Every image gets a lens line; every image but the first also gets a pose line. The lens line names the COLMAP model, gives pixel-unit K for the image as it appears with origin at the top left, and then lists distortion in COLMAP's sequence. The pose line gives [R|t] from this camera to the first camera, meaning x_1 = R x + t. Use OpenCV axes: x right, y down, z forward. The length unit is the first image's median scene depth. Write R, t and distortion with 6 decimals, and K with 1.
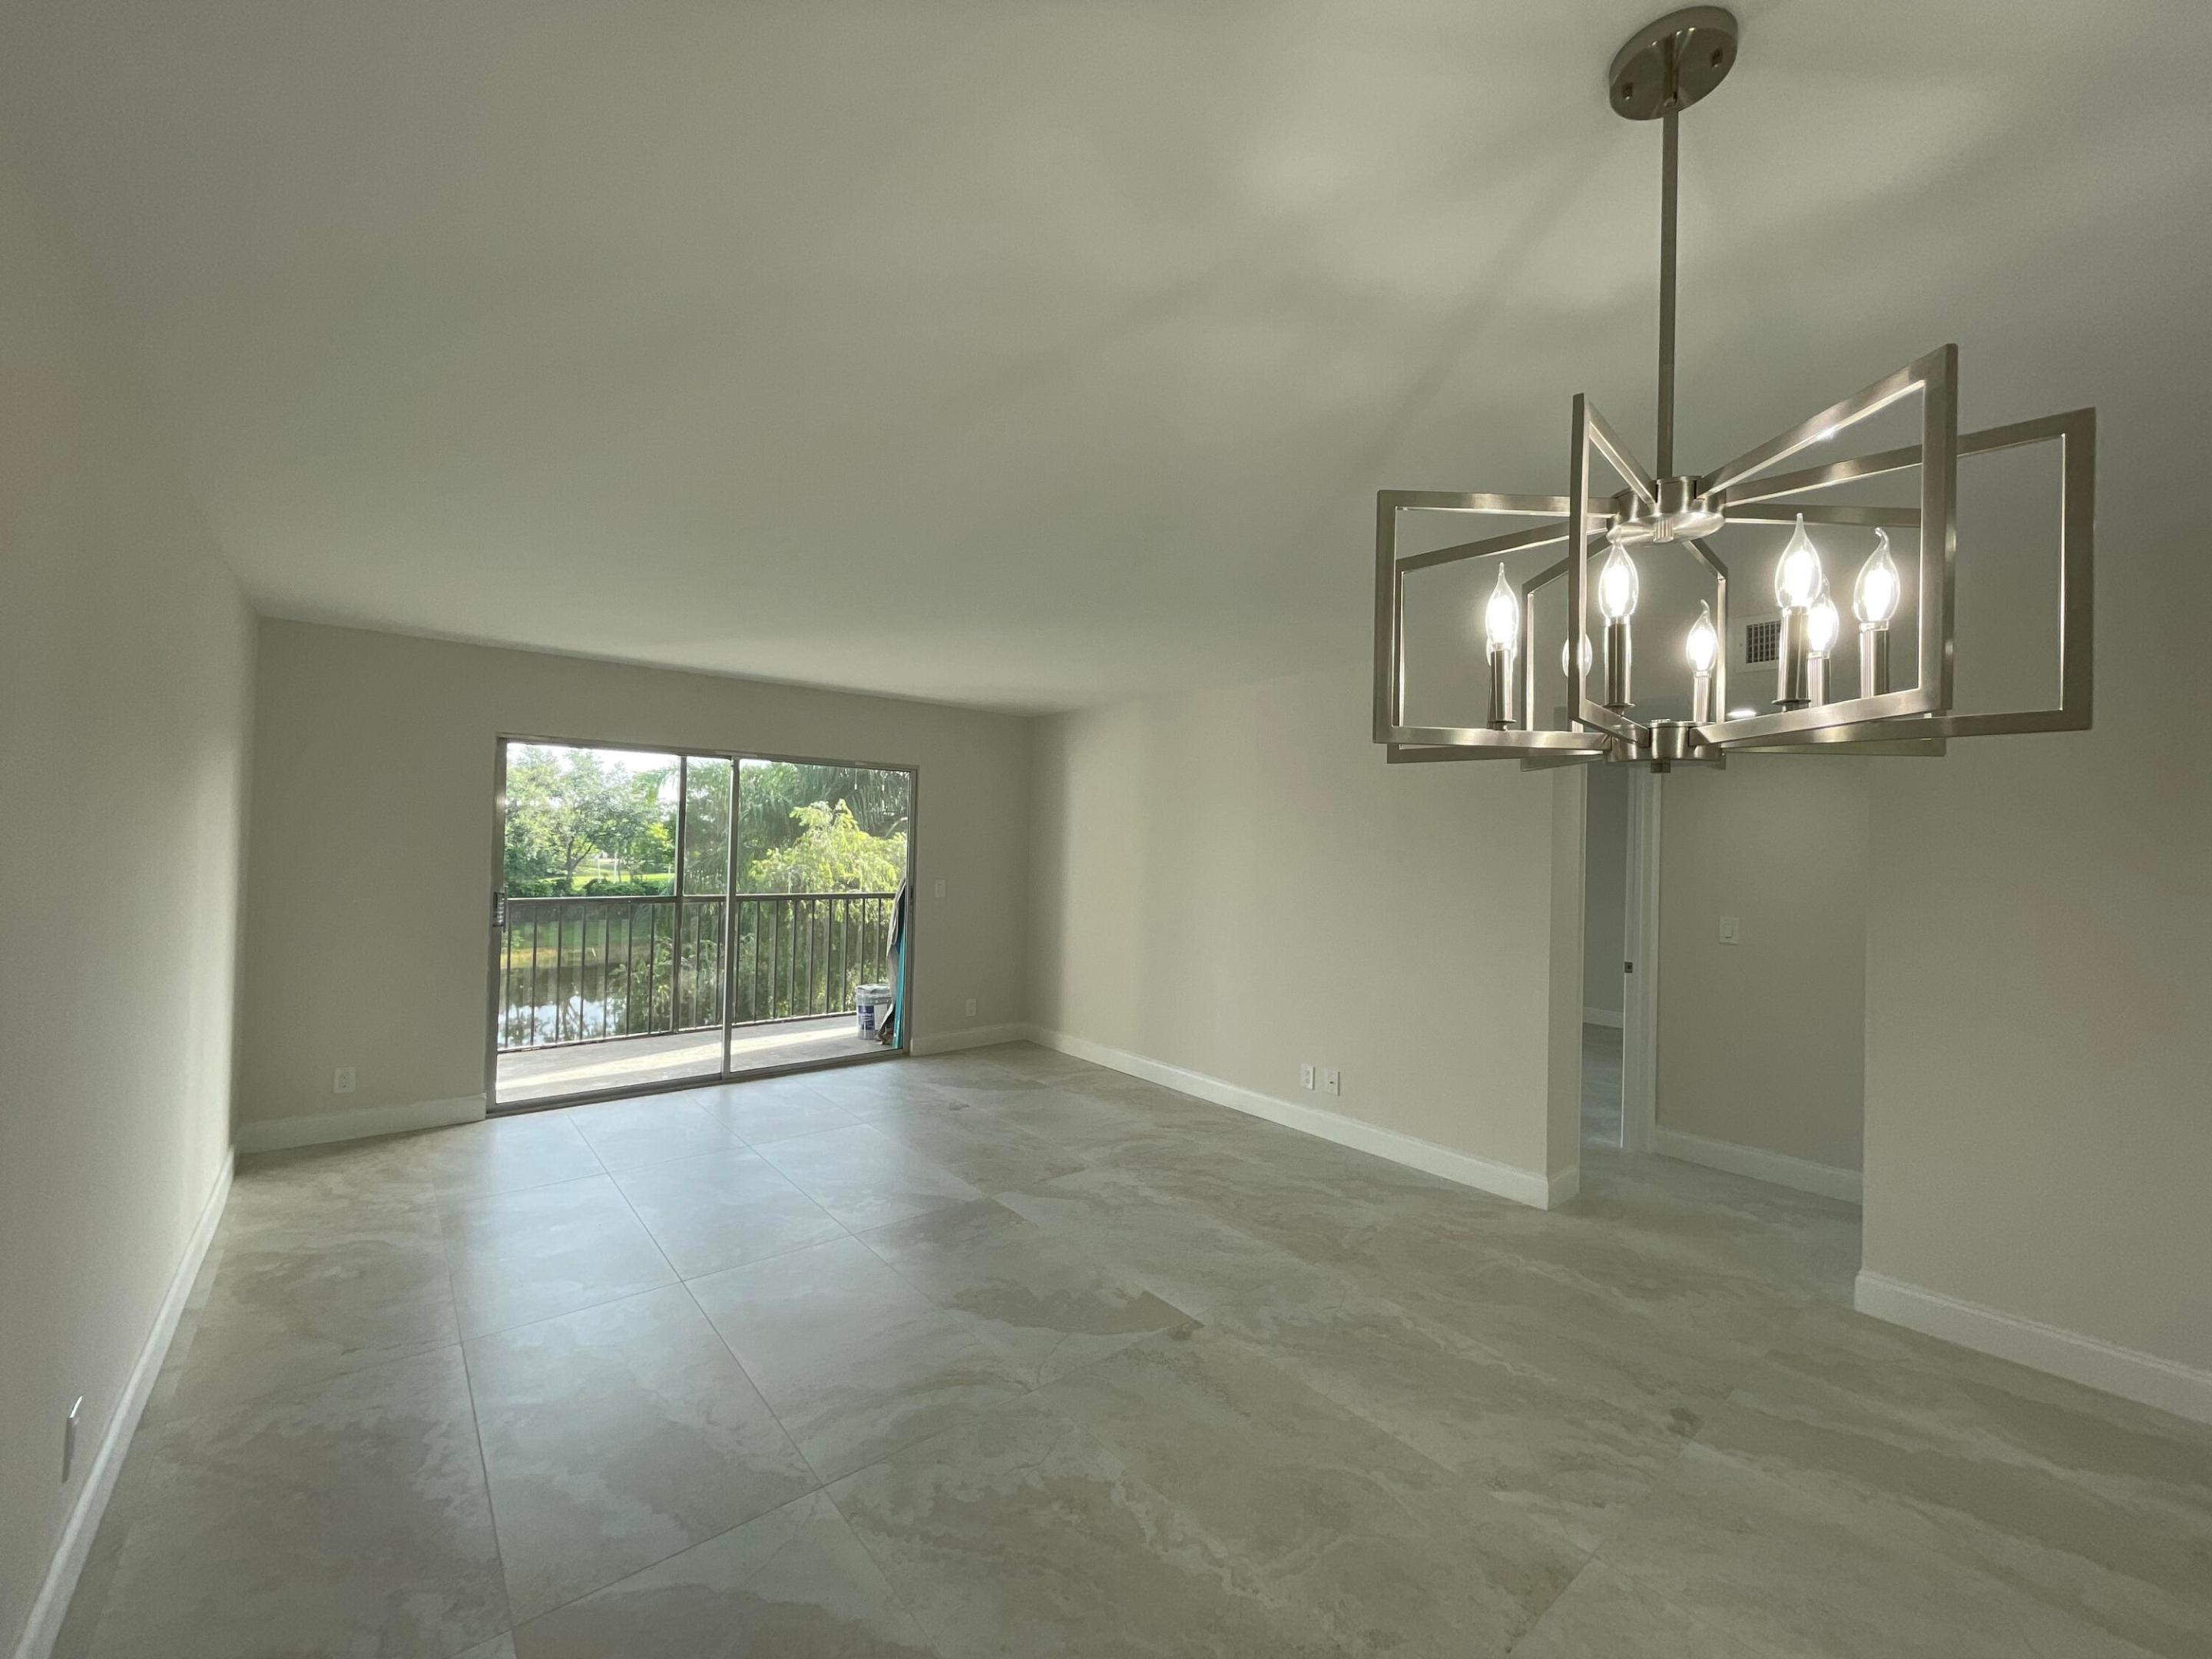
lens RADIAL K [[892.8, 0, 1106.0], [0, 892.8, 829.5], [0, 0, 1]] dist [-0.009211, -0.000170]
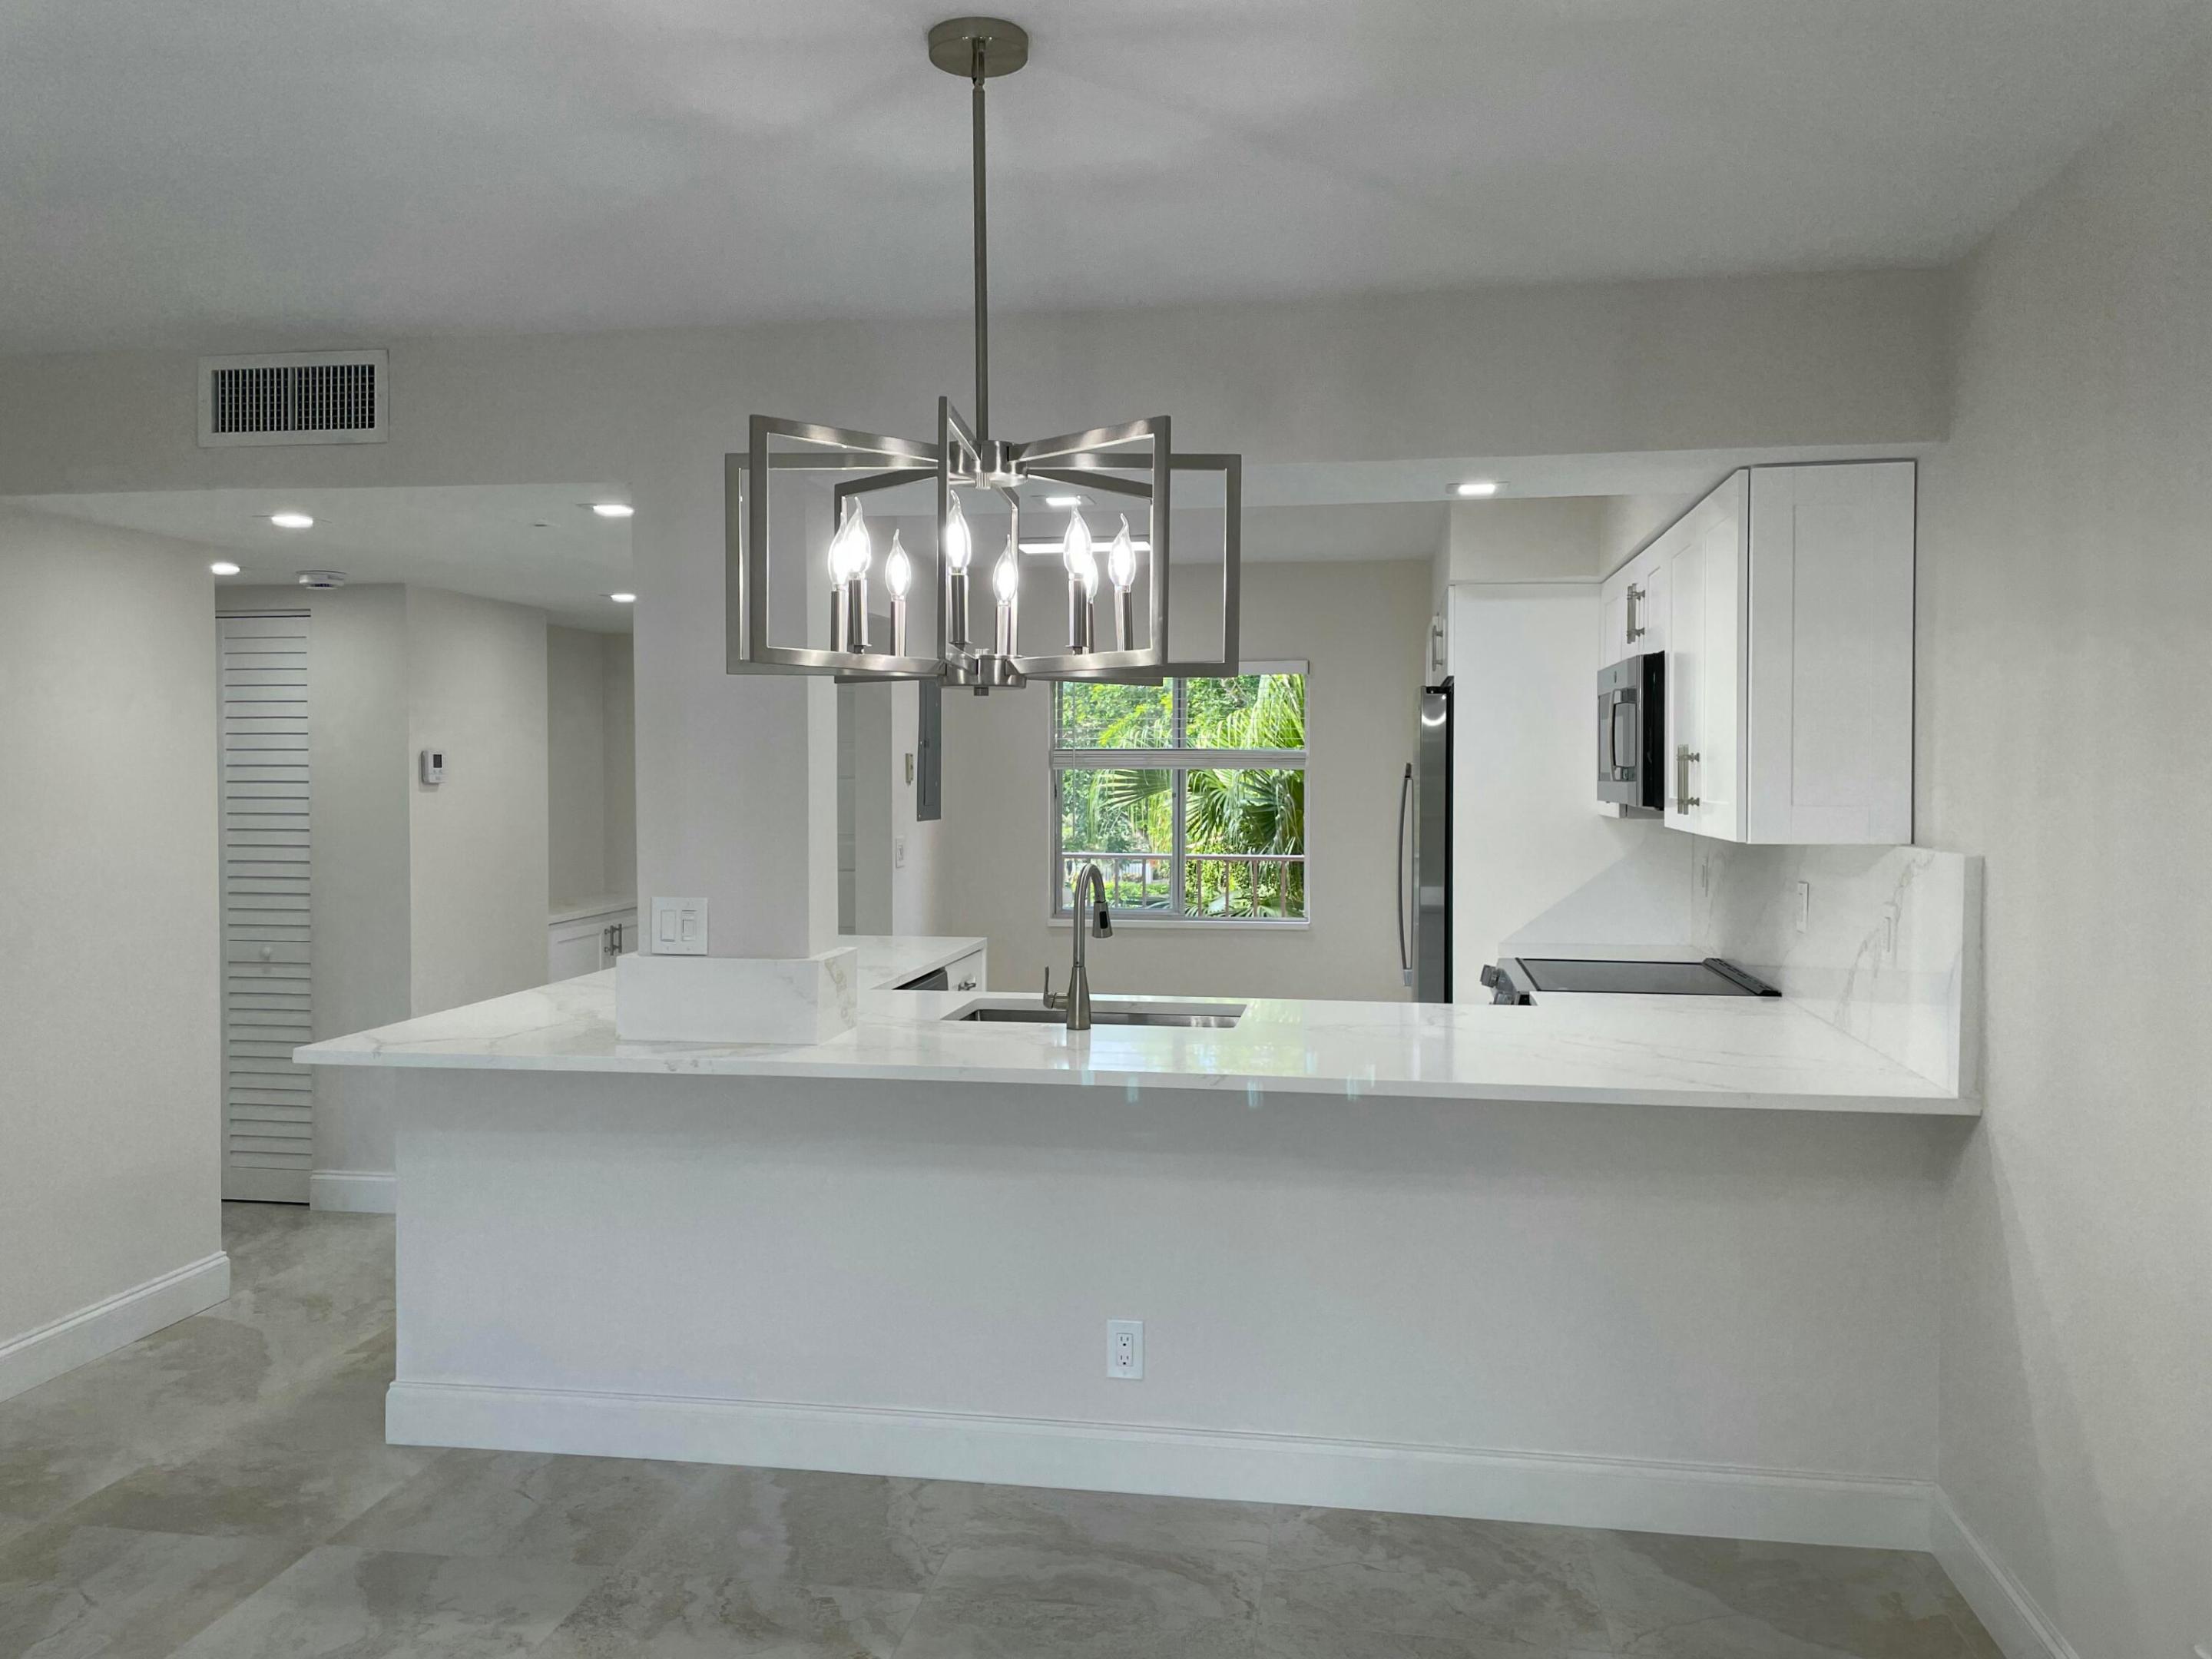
lens RADIAL K [[1700.6, 0, 1106.0], [0, 1700.6, 829.5], [0, 0, 1]] dist [0.000217, -0.000075]
pose [[0.754879, -0.045846, 0.654259, -0.727903], [0.002041, 0.997713, 0.067558, -0.040054], [-0.655860, -0.049662, 0.753247, -0.801989]]
